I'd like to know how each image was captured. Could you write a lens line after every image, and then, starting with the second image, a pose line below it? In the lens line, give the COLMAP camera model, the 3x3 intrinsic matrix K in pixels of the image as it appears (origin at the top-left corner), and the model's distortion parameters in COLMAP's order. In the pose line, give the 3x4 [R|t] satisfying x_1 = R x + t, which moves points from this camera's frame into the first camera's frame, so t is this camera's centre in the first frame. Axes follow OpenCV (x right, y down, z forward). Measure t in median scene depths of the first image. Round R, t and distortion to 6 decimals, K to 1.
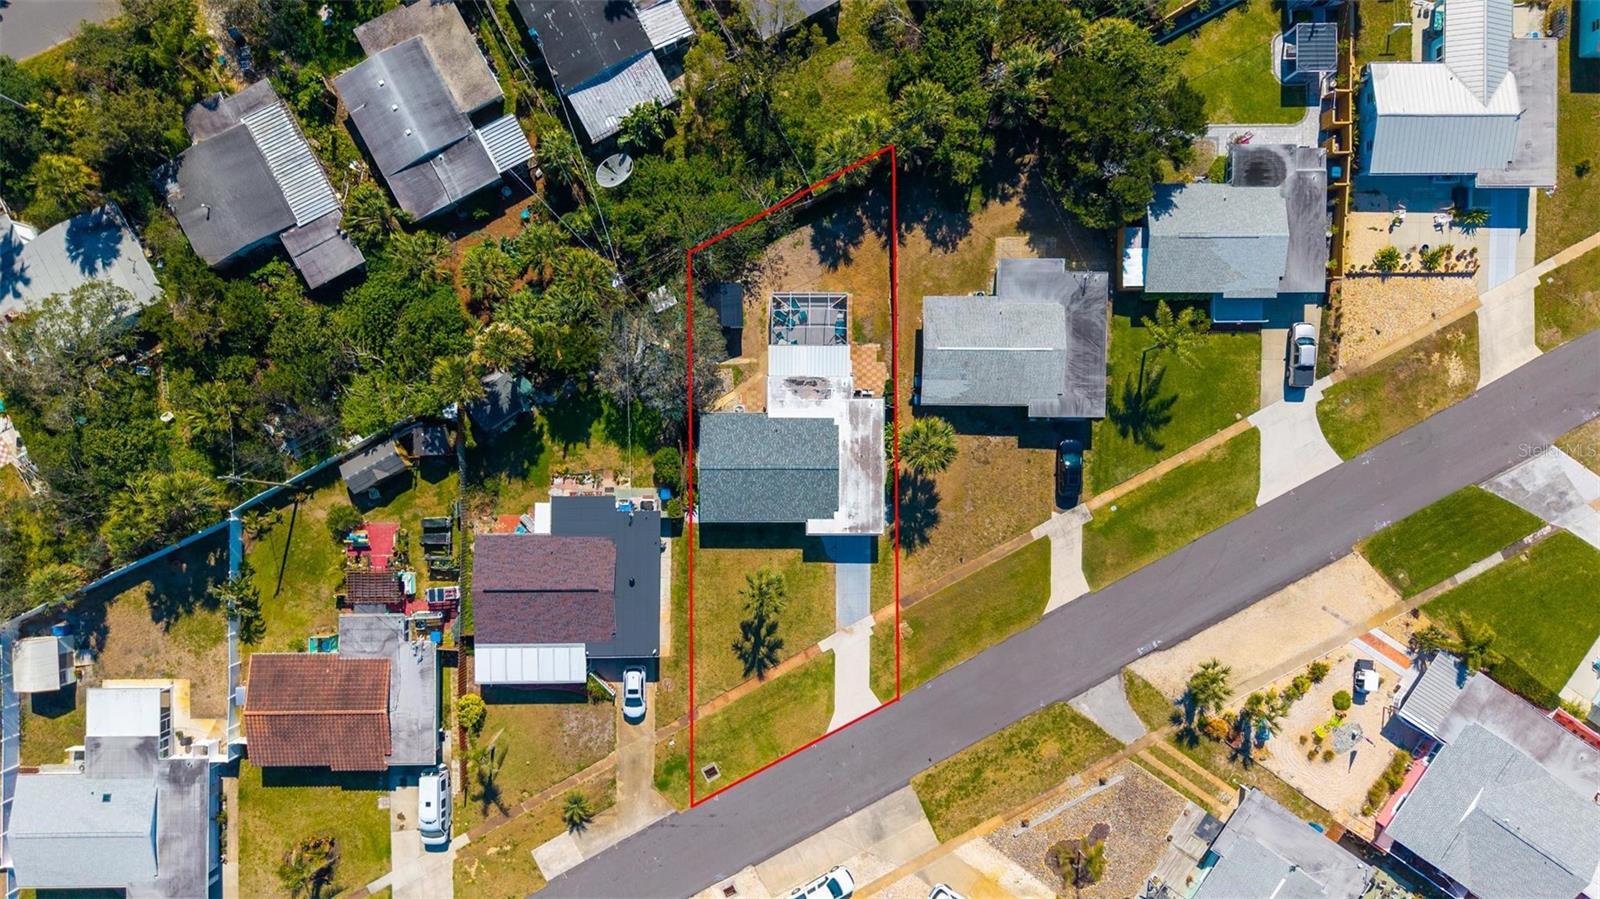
lens RADIAL K [[1071.5, 0, 800.0], [0, 1071.5, 449.5], [0, 0, 1]] dist [0.072727, -0.065172]
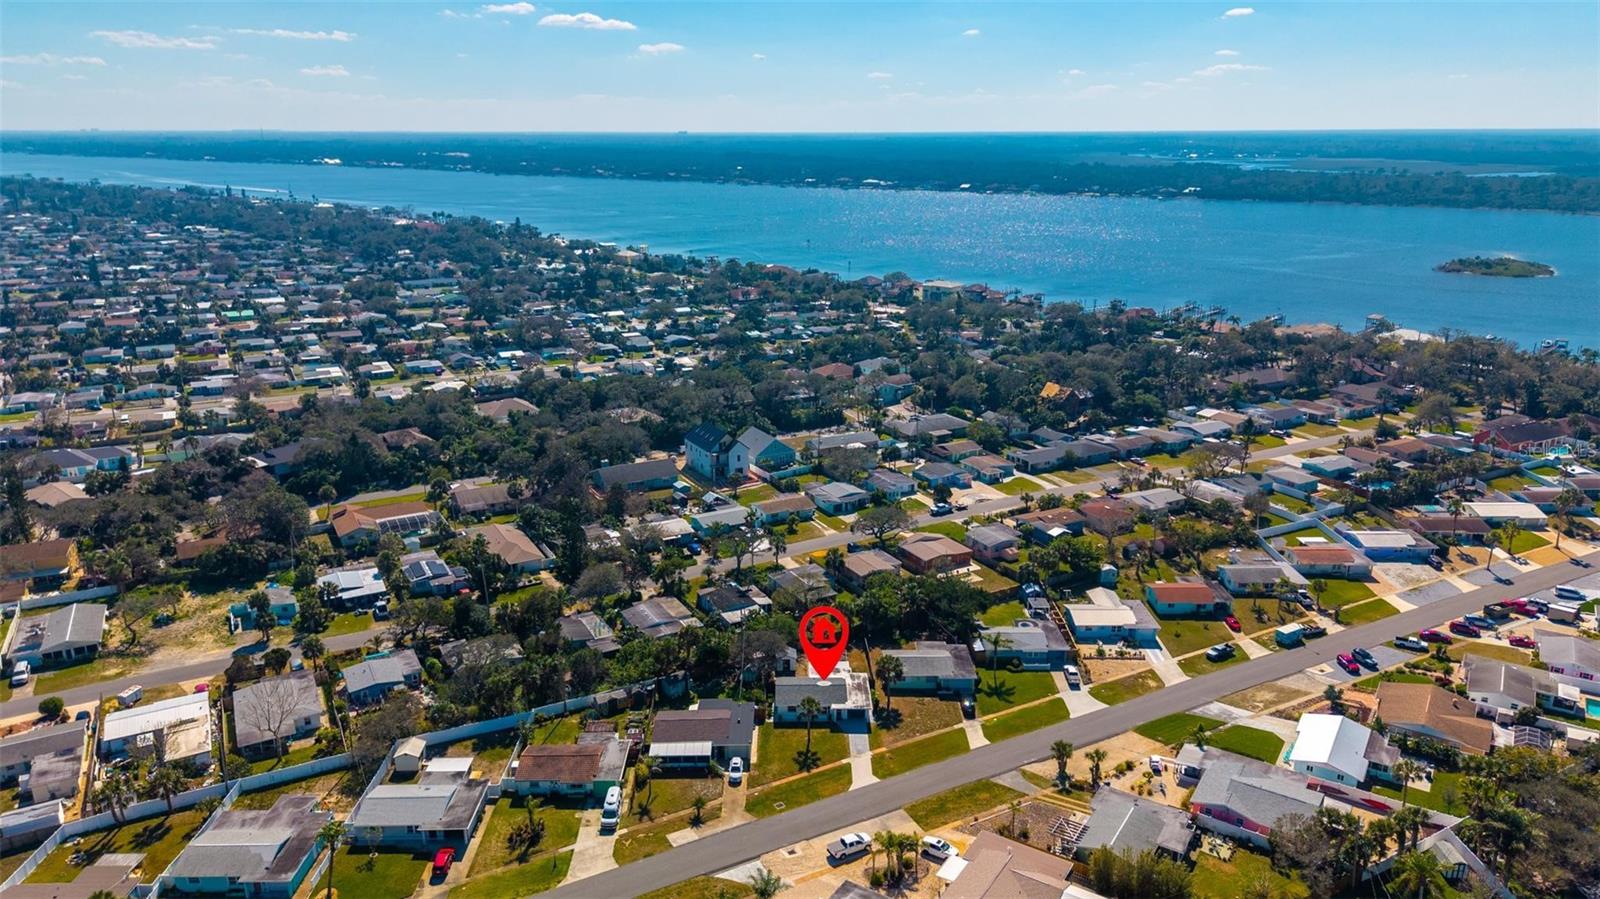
lens RADIAL K [[1071.5, 0, 800.0], [0, 1071.5, 449.5], [0, 0, 1]] dist [0.072727, -0.065172]
pose [[0.999862, -0.013077, 0.010243, -0.061349], [0.013576, 0.287997, -0.957535, 1.714980], [0.009571, 0.957542, 0.288135, 0.010220]]
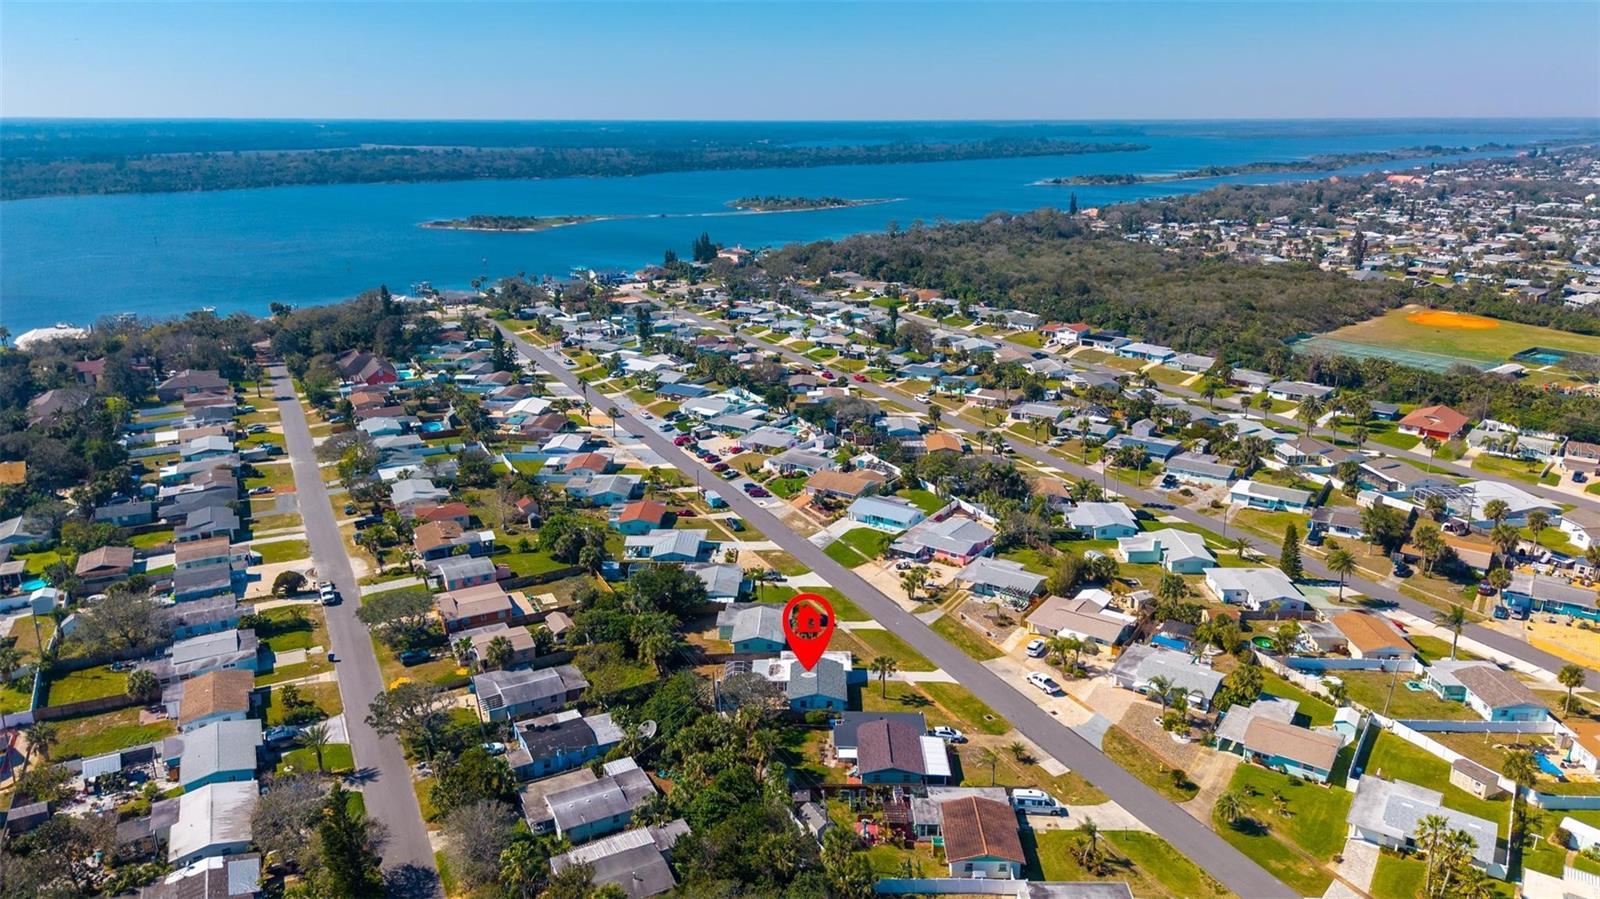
lens RADIAL K [[1071.5, 0, 800.0], [0, 1071.5, 449.5], [0, 0, 1]] dist [0.072727, -0.065172]
pose [[0.012914, -0.304249, 0.952505, -1.640991], [0.999915, 0.005392, -0.011834, 0.008228], [-0.001535, 0.952577, 0.304293, 0.041530]]
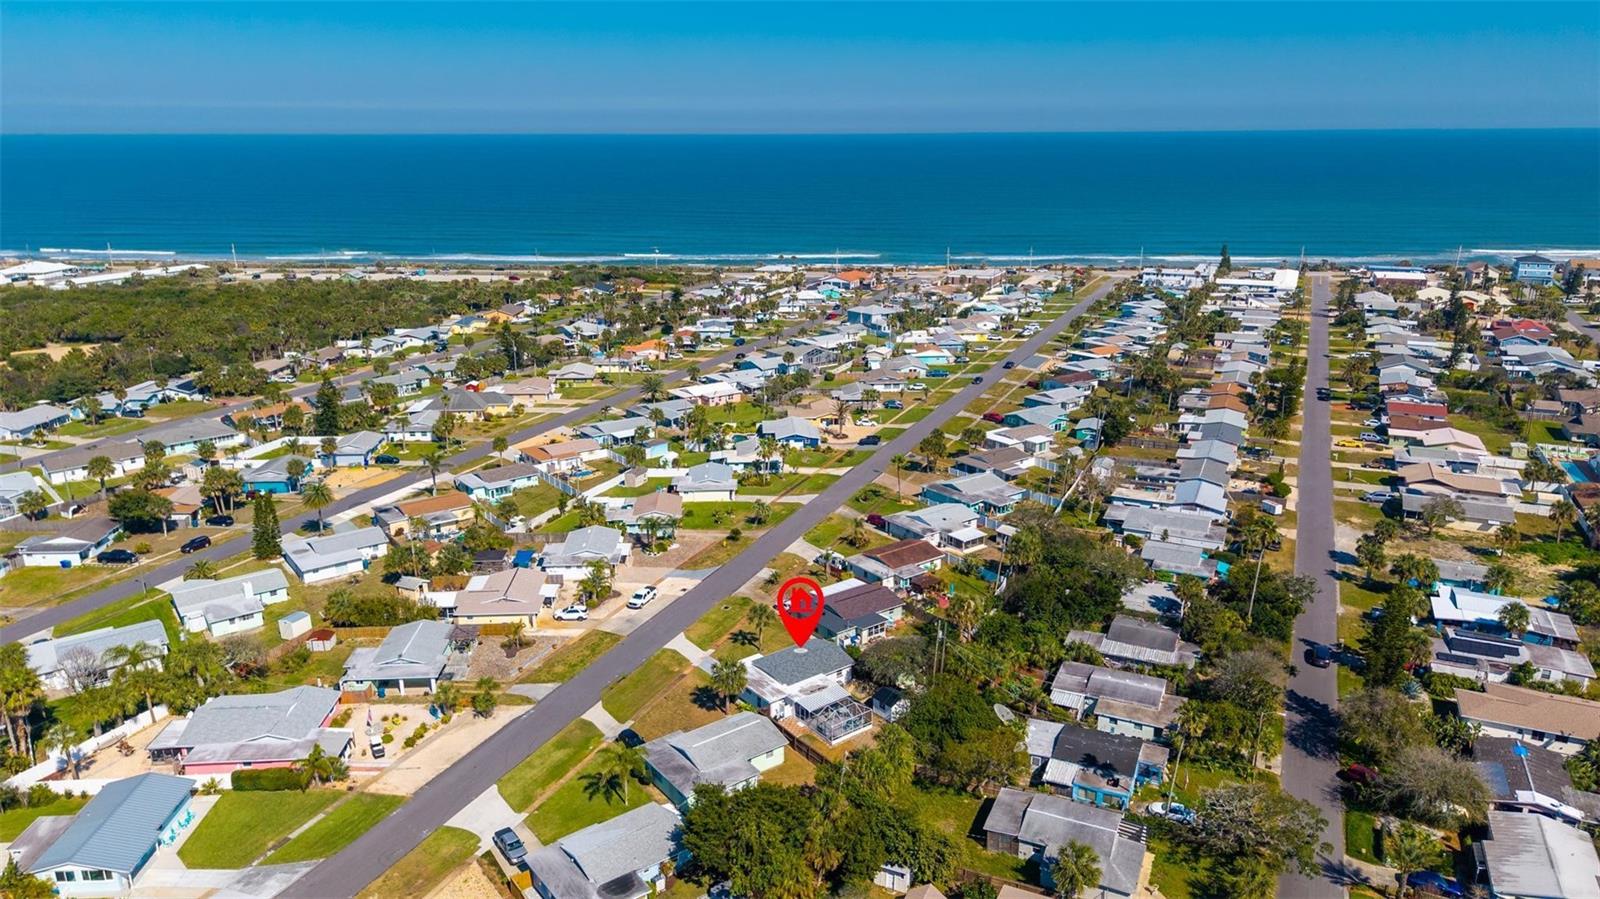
lens RADIAL K [[1071.5, 0, 800.0], [0, 1071.5, 449.5], [0, 0, 1]] dist [0.072727, -0.065172]
pose [[-0.794100, 0.164898, -0.584990, 0.841686], [-0.607768, -0.223112, 0.762128, -1.109204], [-0.004845, 0.960744, 0.277393, 0.232614]]
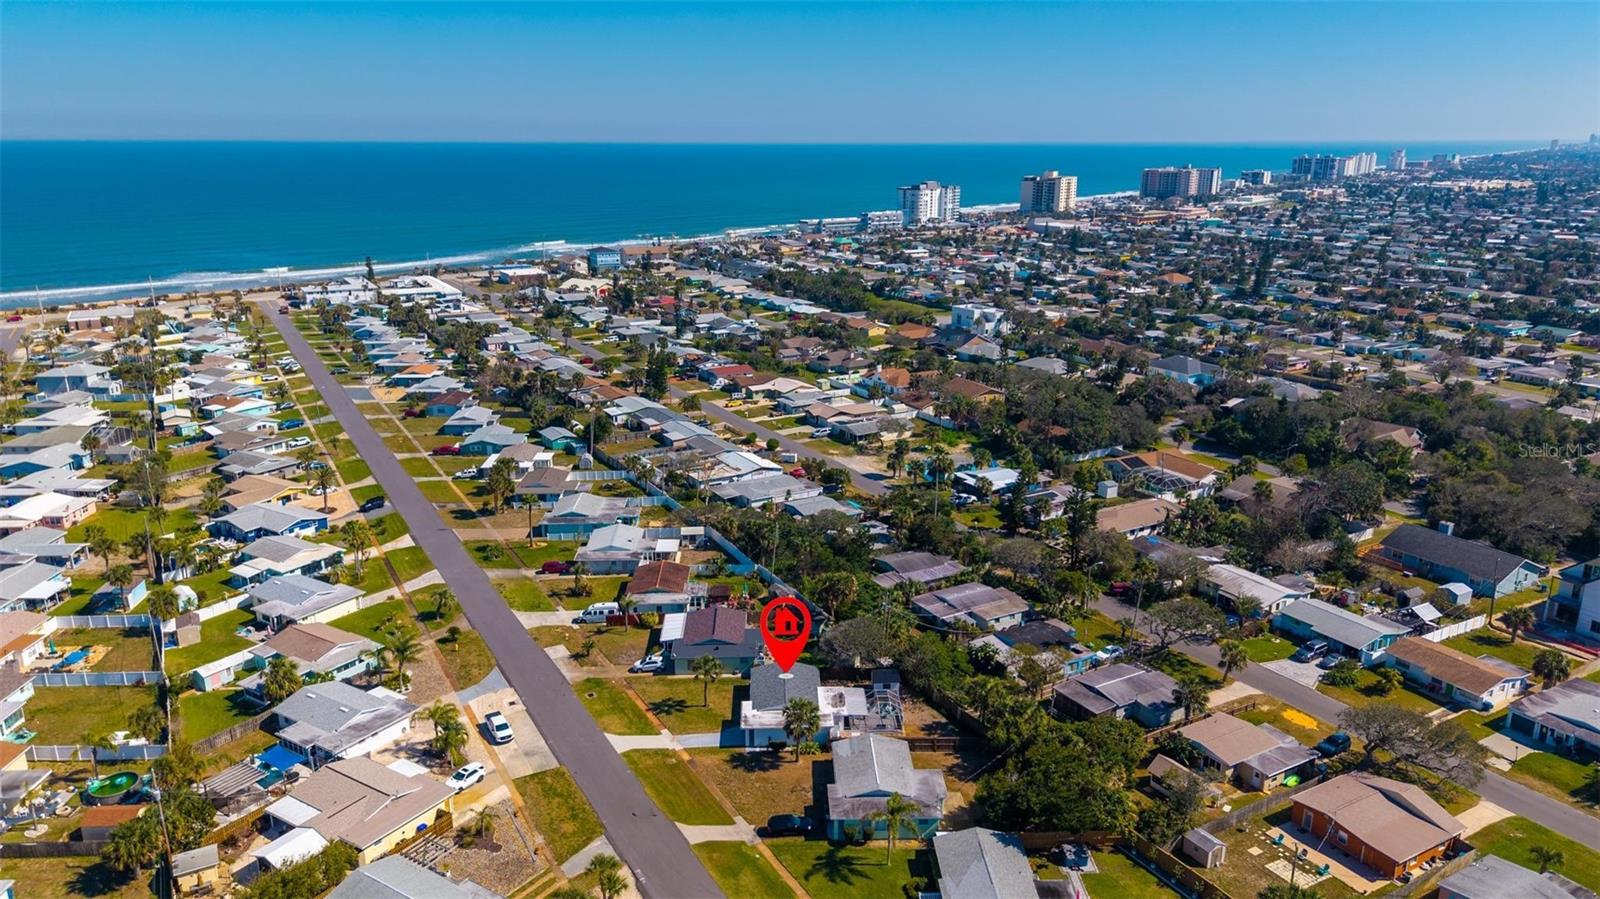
lens RADIAL K [[1087.5, 0, 800.0], [0, 1087.5, 449.5], [0, 0, 1]] dist [0.068232, -0.066290]
pose [[0.031068, 0.264022, -0.964016, 1.369682], [-0.999515, 0.010450, -0.029350, 0.038056], [0.002325, 0.964460, 0.264218, 0.233962]]
